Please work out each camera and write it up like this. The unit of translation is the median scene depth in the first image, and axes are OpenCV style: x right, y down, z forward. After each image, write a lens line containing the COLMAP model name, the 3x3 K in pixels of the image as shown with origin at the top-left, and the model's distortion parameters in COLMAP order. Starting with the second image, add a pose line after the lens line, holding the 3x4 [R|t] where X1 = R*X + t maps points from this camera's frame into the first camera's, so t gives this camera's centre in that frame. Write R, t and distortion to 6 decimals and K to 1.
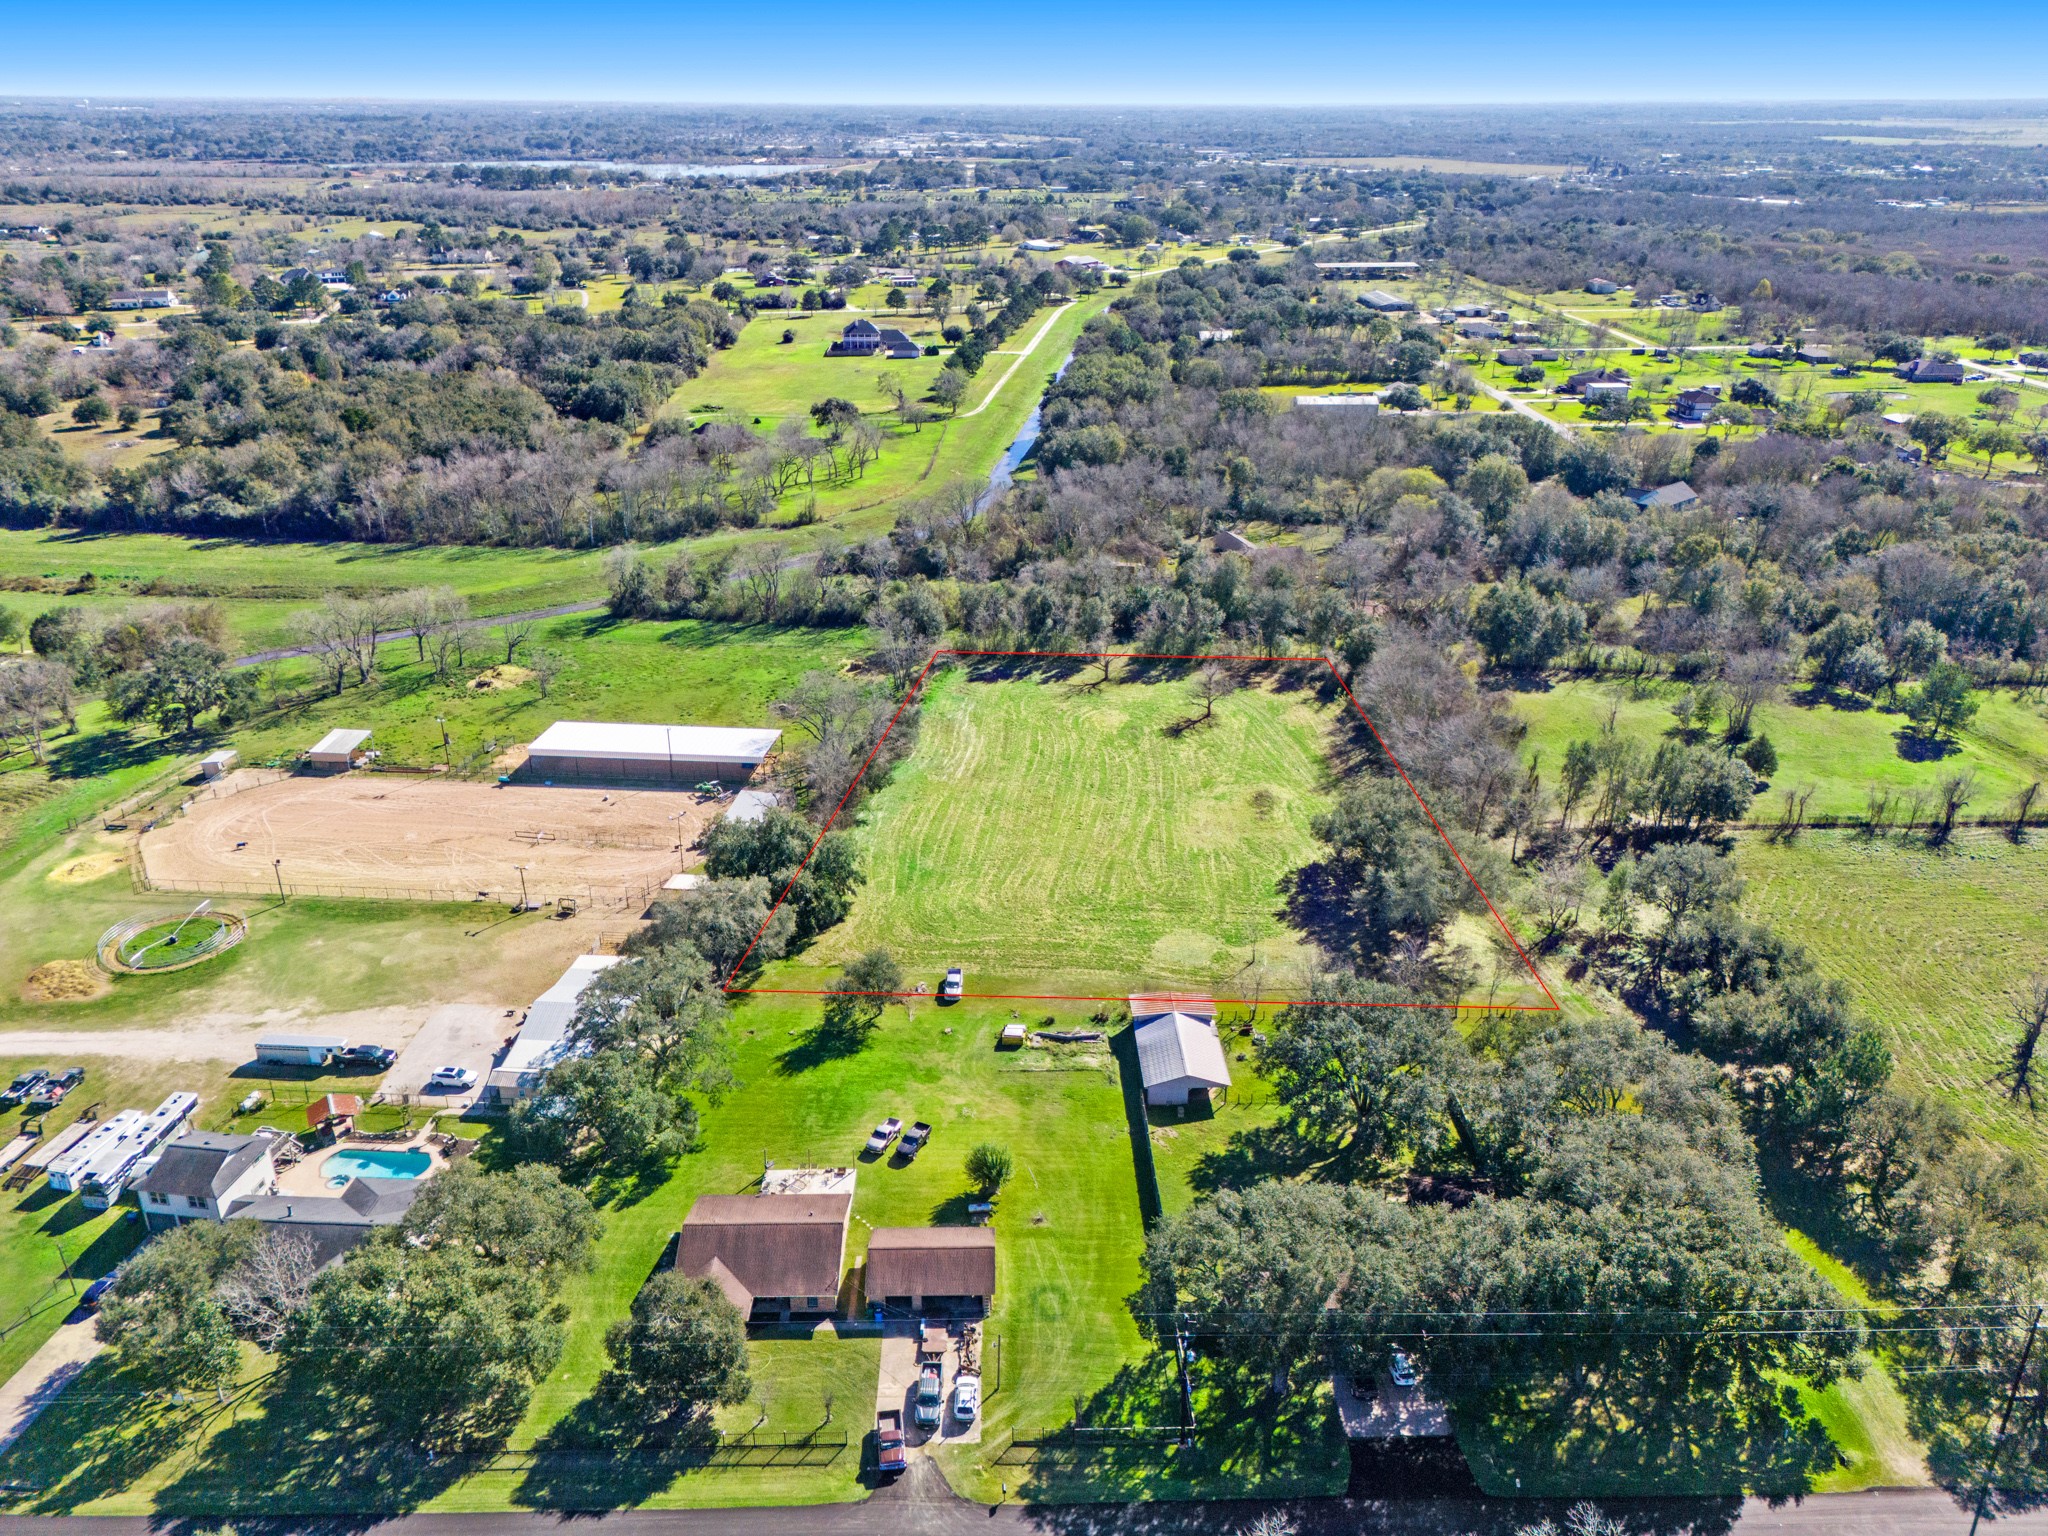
lens RADIAL K [[1474.3, 0, 1024.0], [0, 1474.3, 768.0], [0, 0, 1]] dist [0.066164, -0.059457]
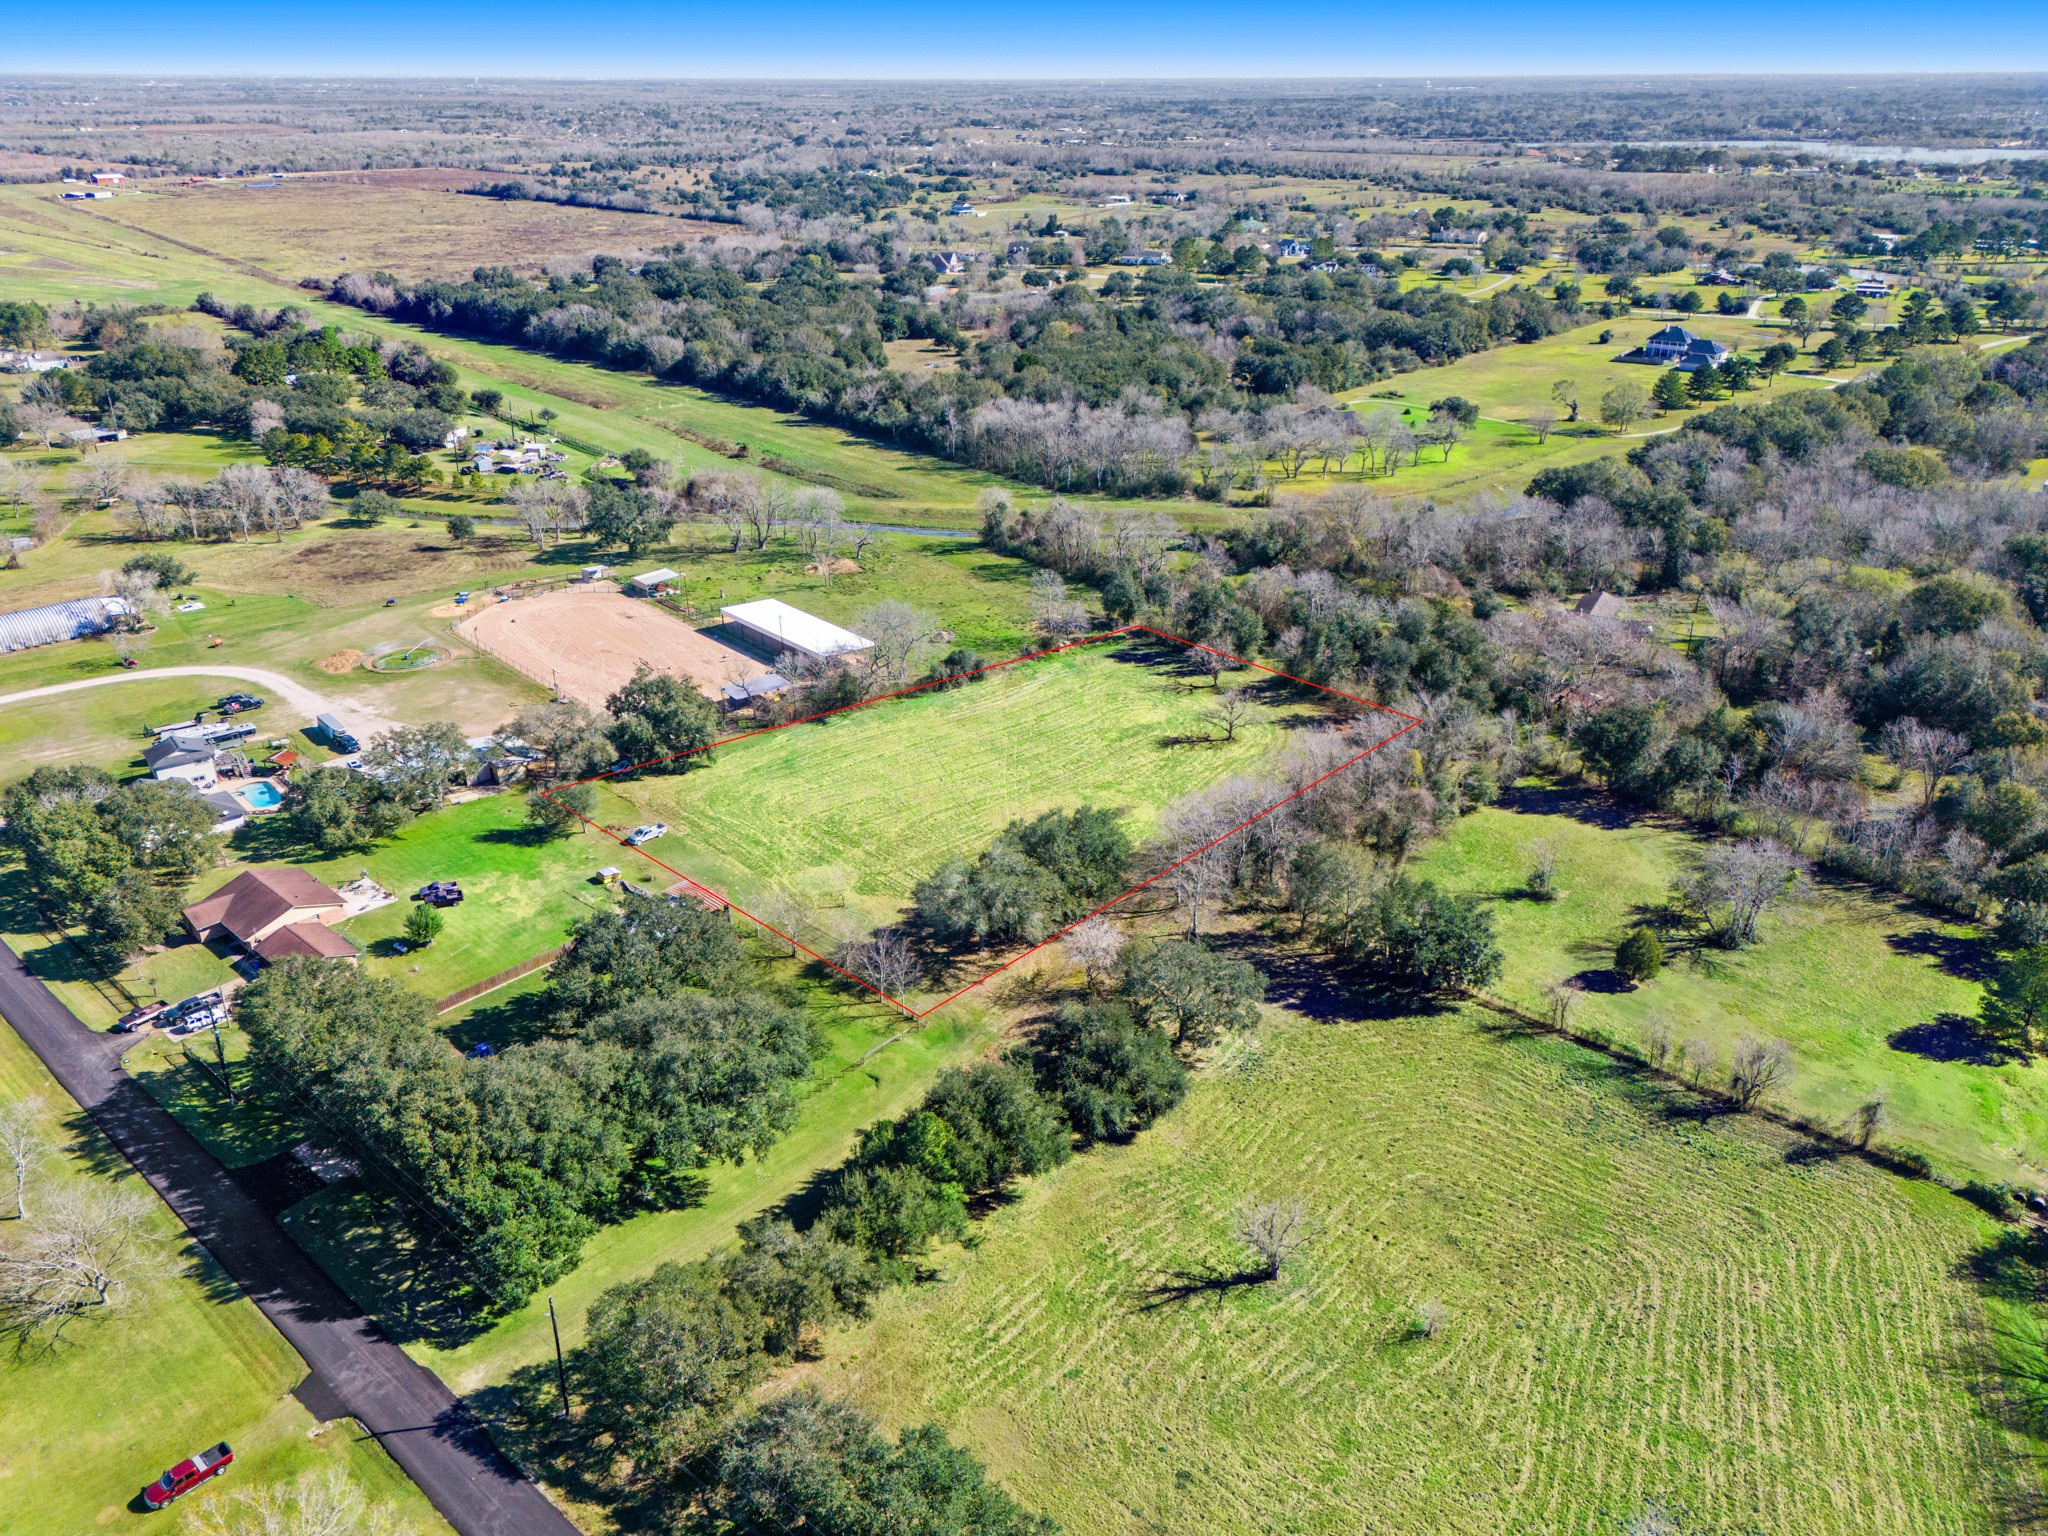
lens RADIAL K [[1474.3, 0, 1024.0], [0, 1474.3, 768.0], [0, 0, 1]] dist [0.066164, -0.059457]
pose [[0.734685, 0.283470, -0.616346, 0.586299], [-0.275665, 0.954873, 0.110573, -0.081629], [0.619876, 0.088668, 0.779674, 0.144311]]
